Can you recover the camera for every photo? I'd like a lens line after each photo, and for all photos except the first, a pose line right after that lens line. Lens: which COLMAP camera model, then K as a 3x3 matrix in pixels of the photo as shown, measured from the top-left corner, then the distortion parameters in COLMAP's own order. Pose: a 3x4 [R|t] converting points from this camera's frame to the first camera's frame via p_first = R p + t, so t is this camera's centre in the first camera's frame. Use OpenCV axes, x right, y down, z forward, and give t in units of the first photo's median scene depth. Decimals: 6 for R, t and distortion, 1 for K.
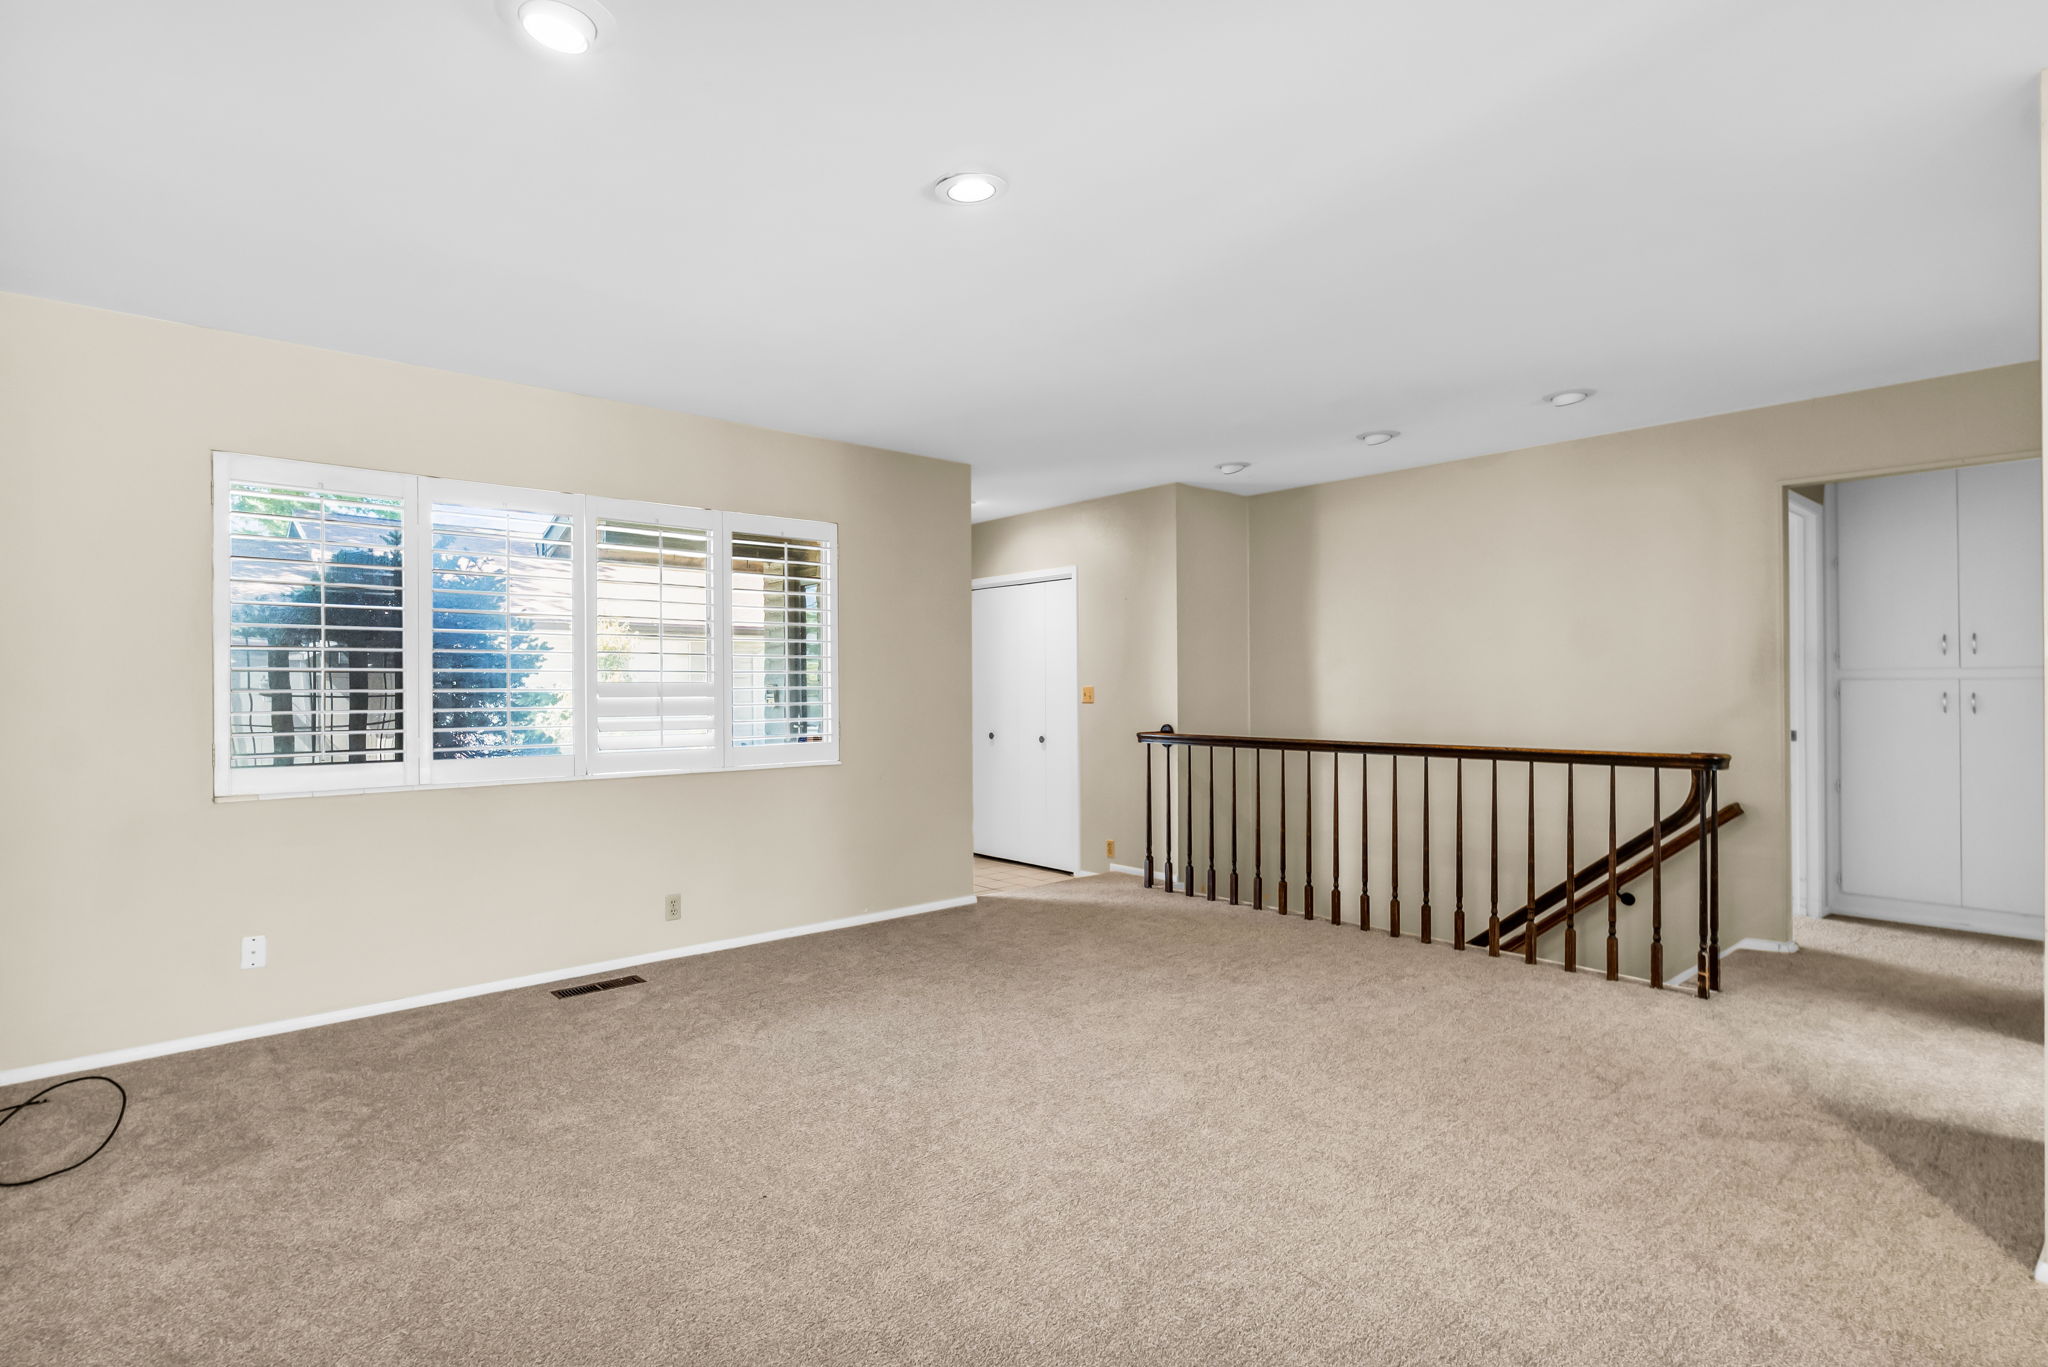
lens RADIAL K [[995.8, 0, 1036.3], [0, 995.8, 674.8], [0, 0, 1]] dist [-0.001028, 0.001000]
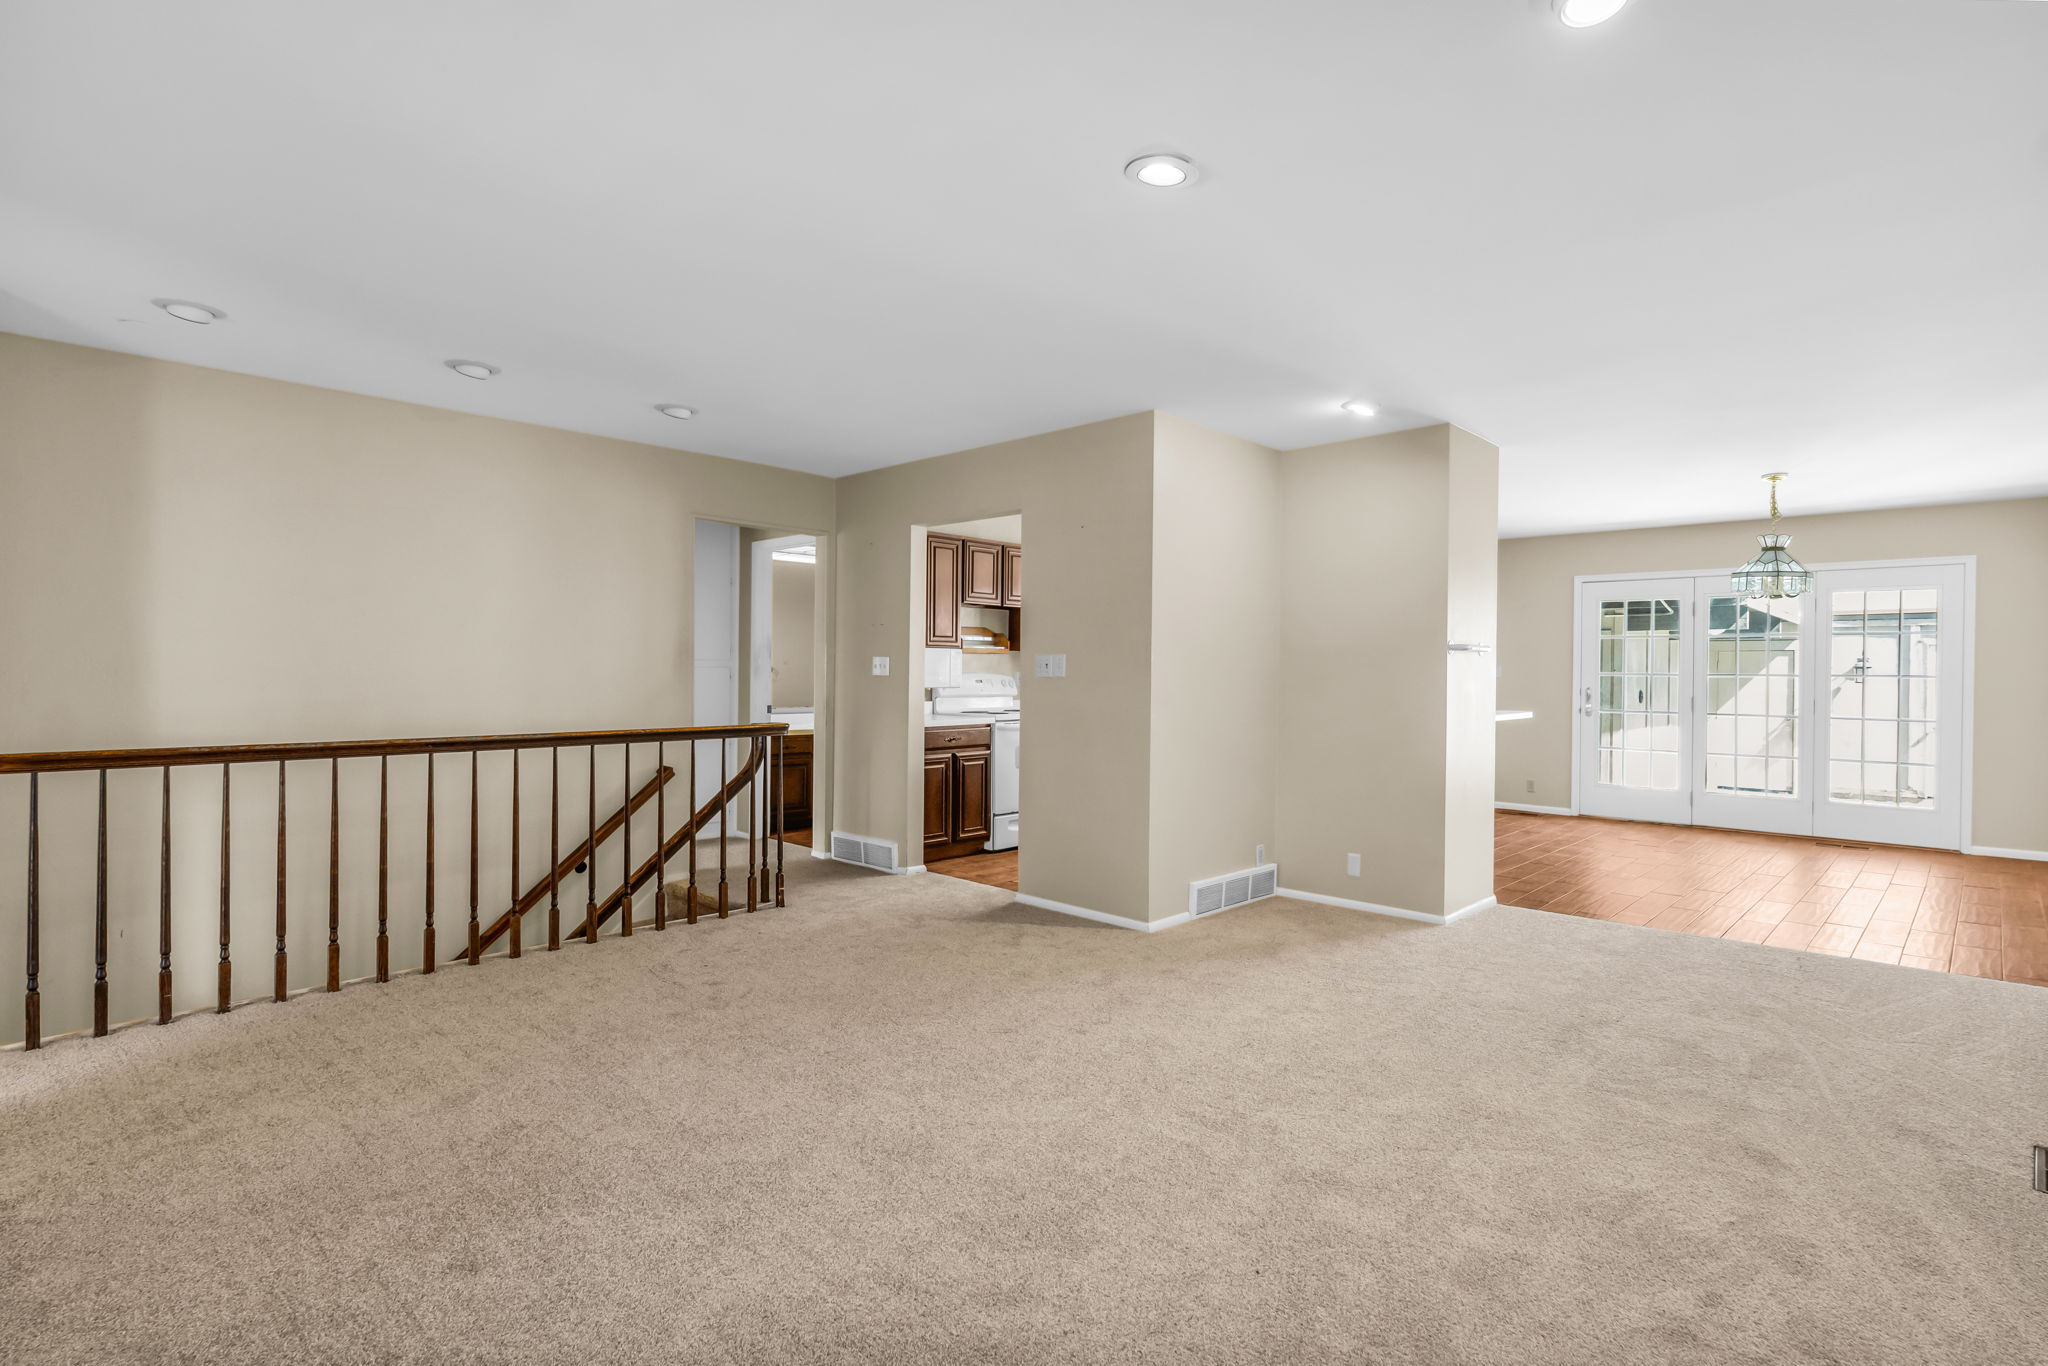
lens RADIAL K [[995.8, 0, 1036.3], [0, 995.8, 674.3], [0, 0, 1]] dist [-0.001028, 0.001000]
pose [[-0.080481, 0.006108, 0.996737, -0.479943], [-0.018168, 0.999806, -0.007594, 0.013414], [-0.996591, -0.018720, -0.080355, 0.552624]]
